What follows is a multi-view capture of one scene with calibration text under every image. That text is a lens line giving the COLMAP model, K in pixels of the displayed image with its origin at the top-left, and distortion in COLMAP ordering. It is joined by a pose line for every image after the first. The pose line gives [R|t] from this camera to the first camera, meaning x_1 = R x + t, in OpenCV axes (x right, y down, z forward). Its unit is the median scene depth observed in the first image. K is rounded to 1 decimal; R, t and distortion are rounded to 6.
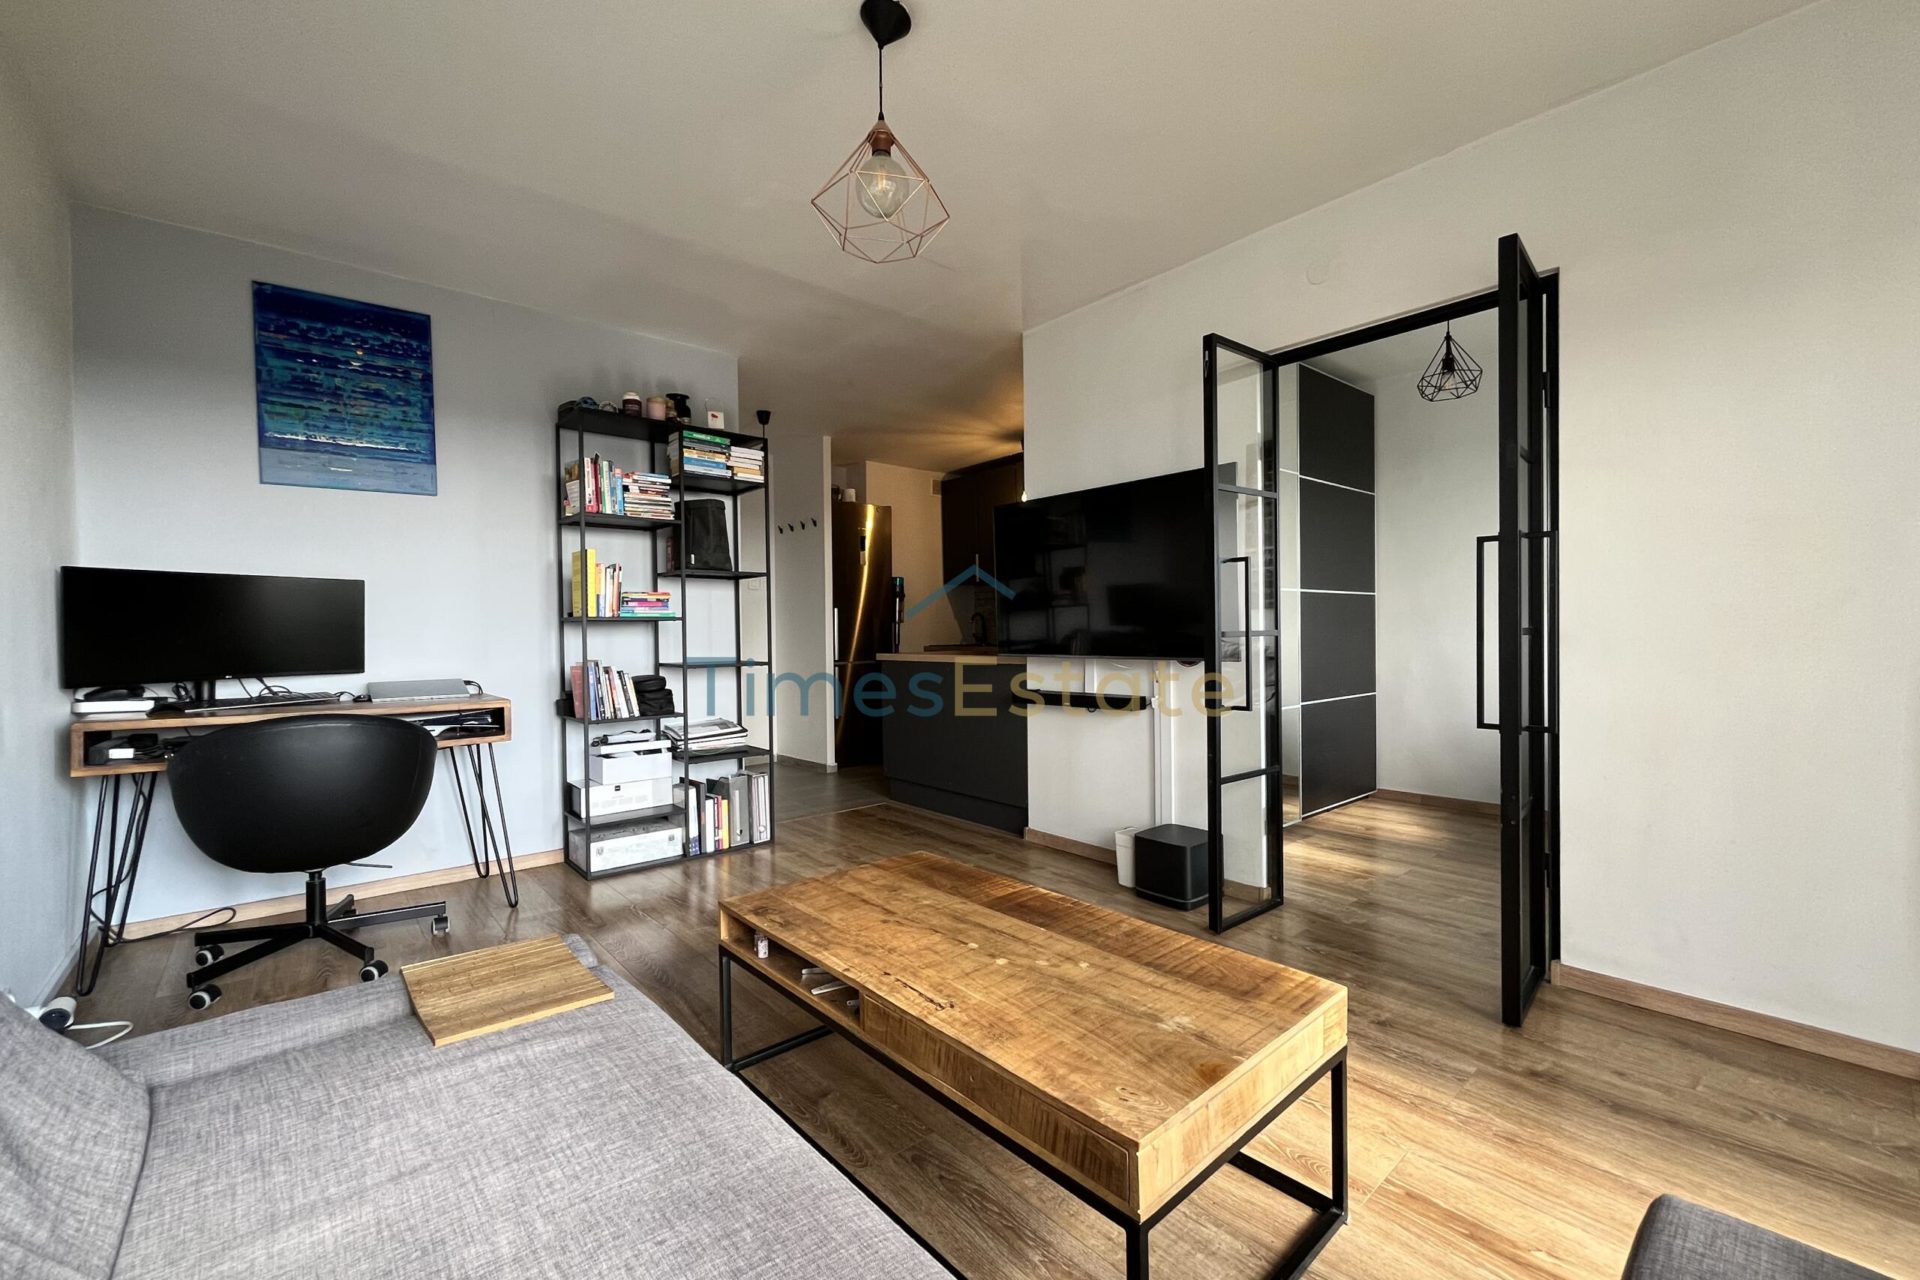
lens RADIAL K [[779.3, 0, 954.3], [0, 779.3, 641.1], [0, 0, 1]] dist [-0.000648, 0.000084]
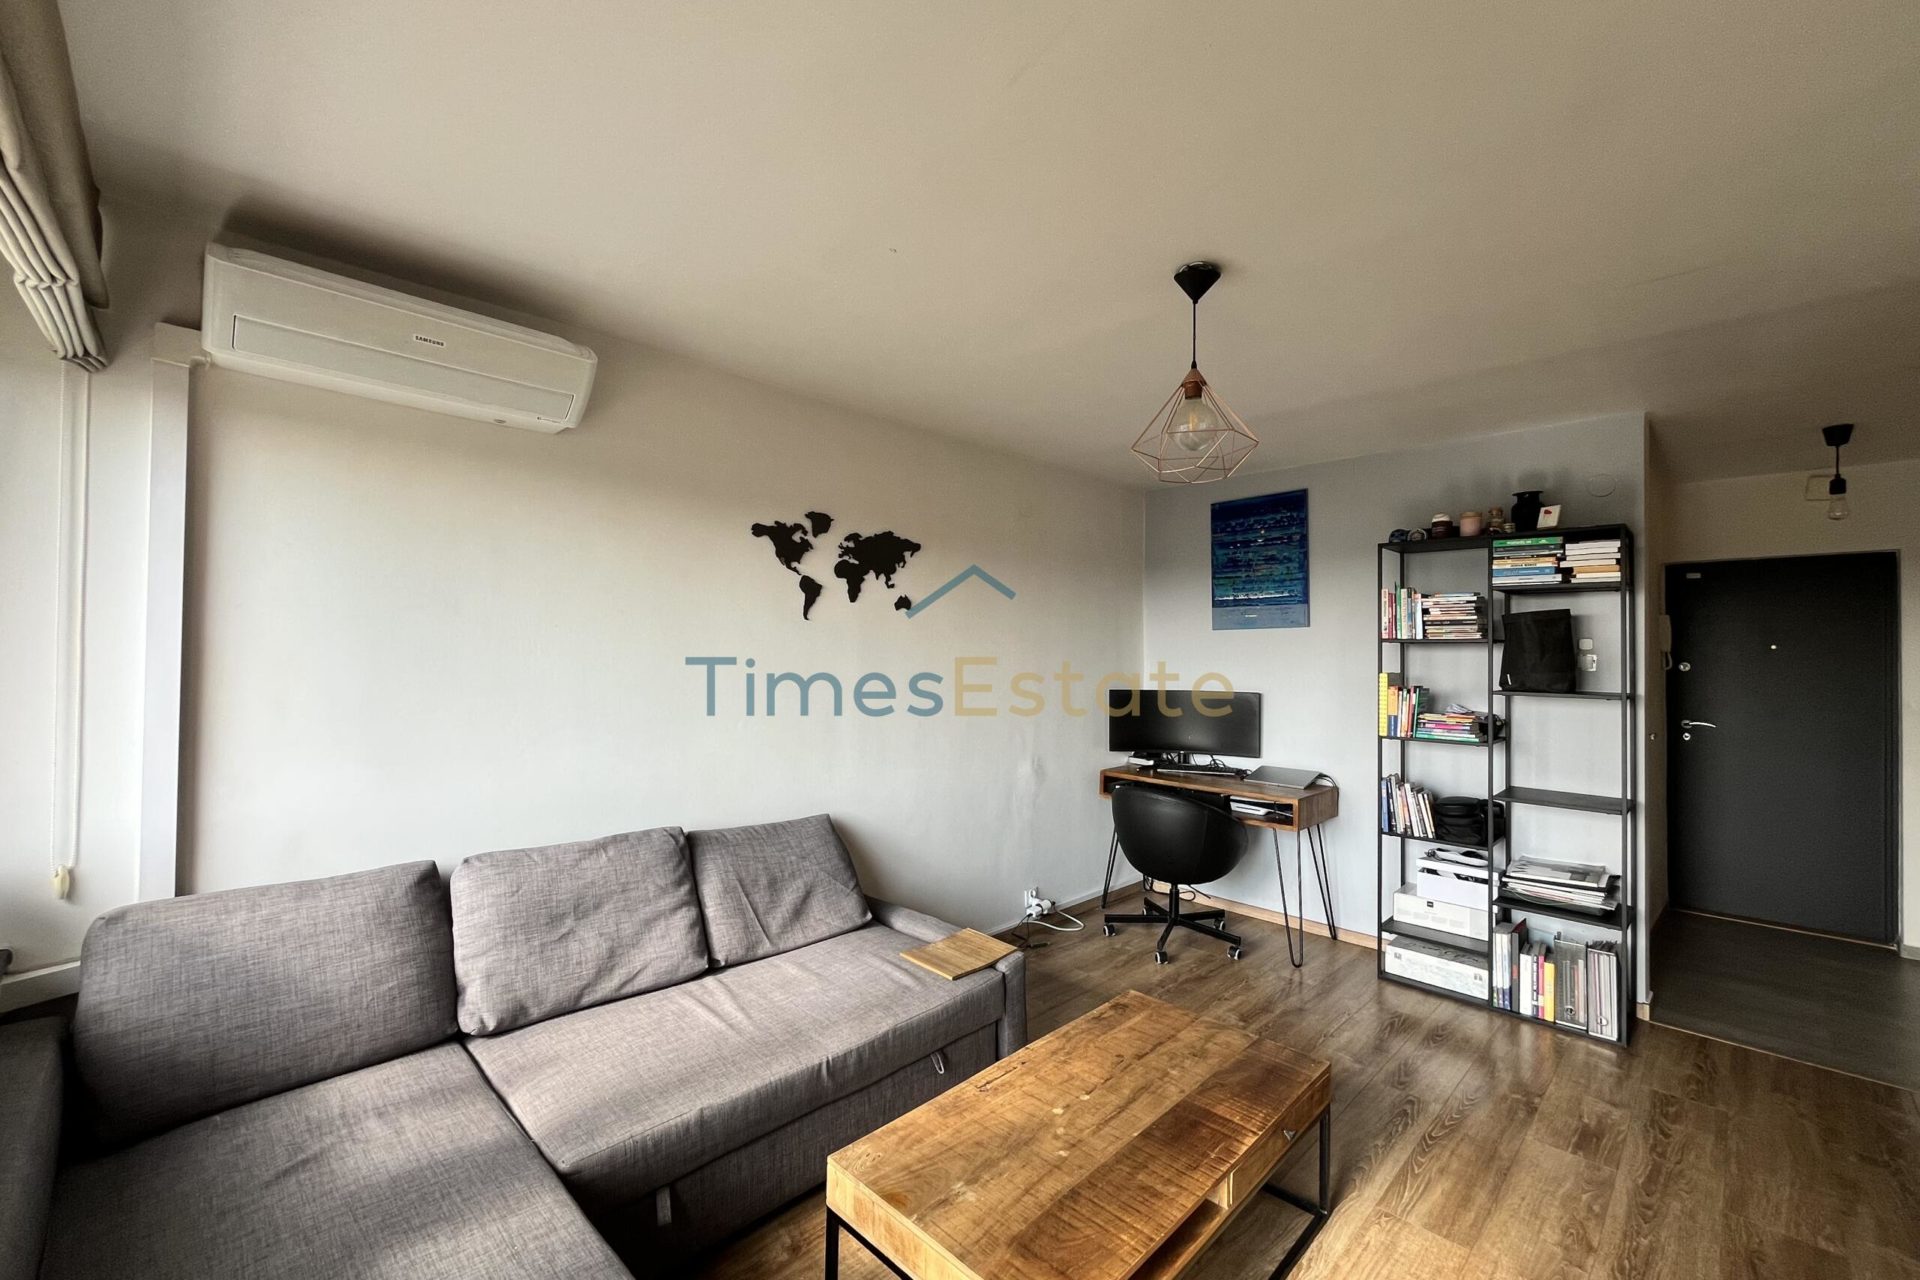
lens RADIAL K [[779.3, 0, 954.3], [0, 779.3, 641.1], [0, 0, 1]] dist [-0.000648, 0.000084]
pose [[0.061476, 0.001515, -0.998107, 1.015792], [-0.022254, 0.999752, 0.000147, -0.261995], [0.997860, 0.022203, 0.061495, 0.587759]]
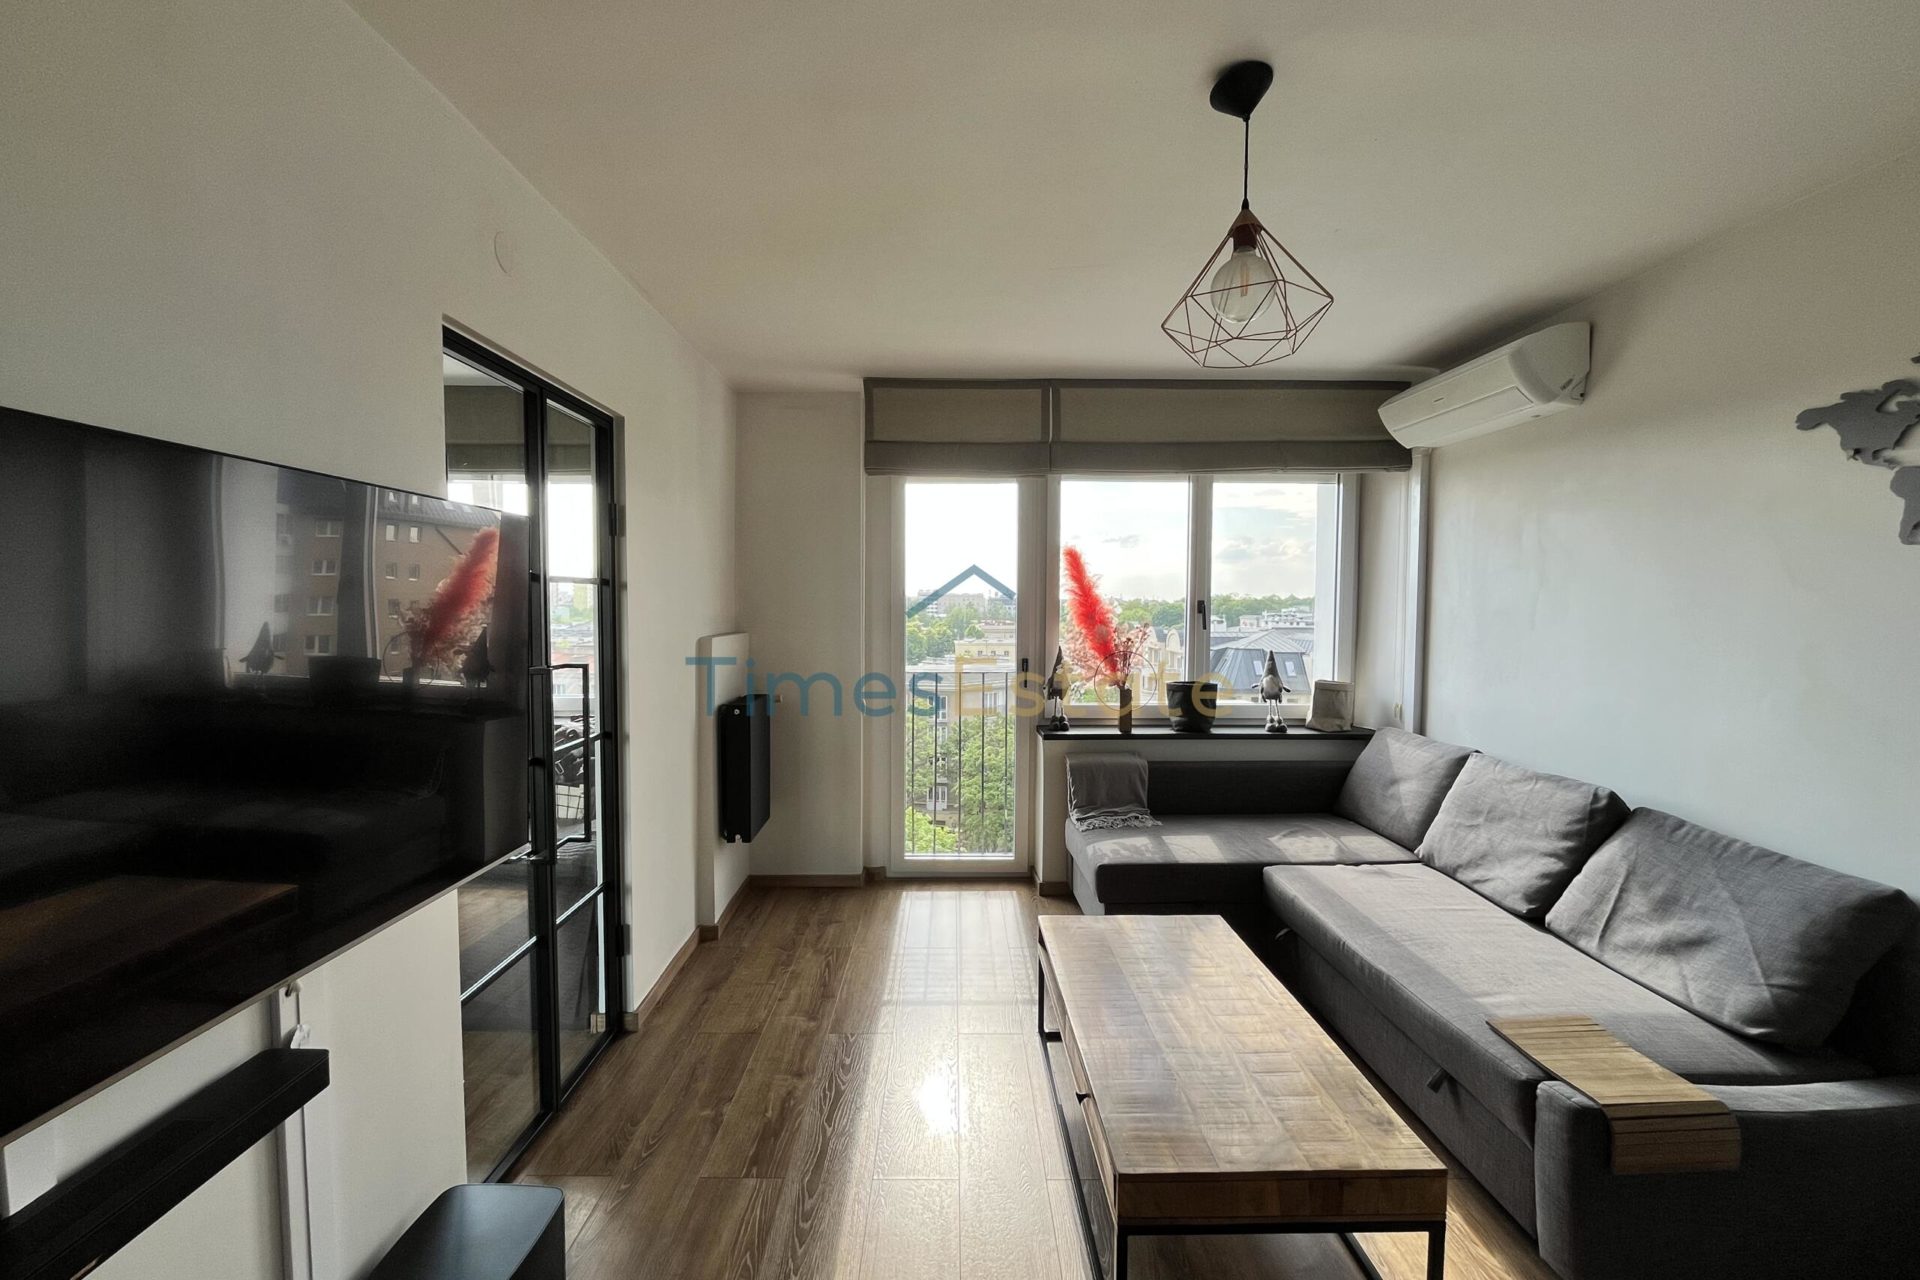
lens RADIAL K [[779.3, 0, 954.3], [0, 779.3, 641.1], [0, 0, 1]] dist [-0.000648, 0.000084]
pose [[-0.769276, -0.017848, 0.638668, -0.391114], [0.015148, 0.998819, 0.046158, -0.243332], [-0.638738, 0.045183, -0.768097, 1.867796]]
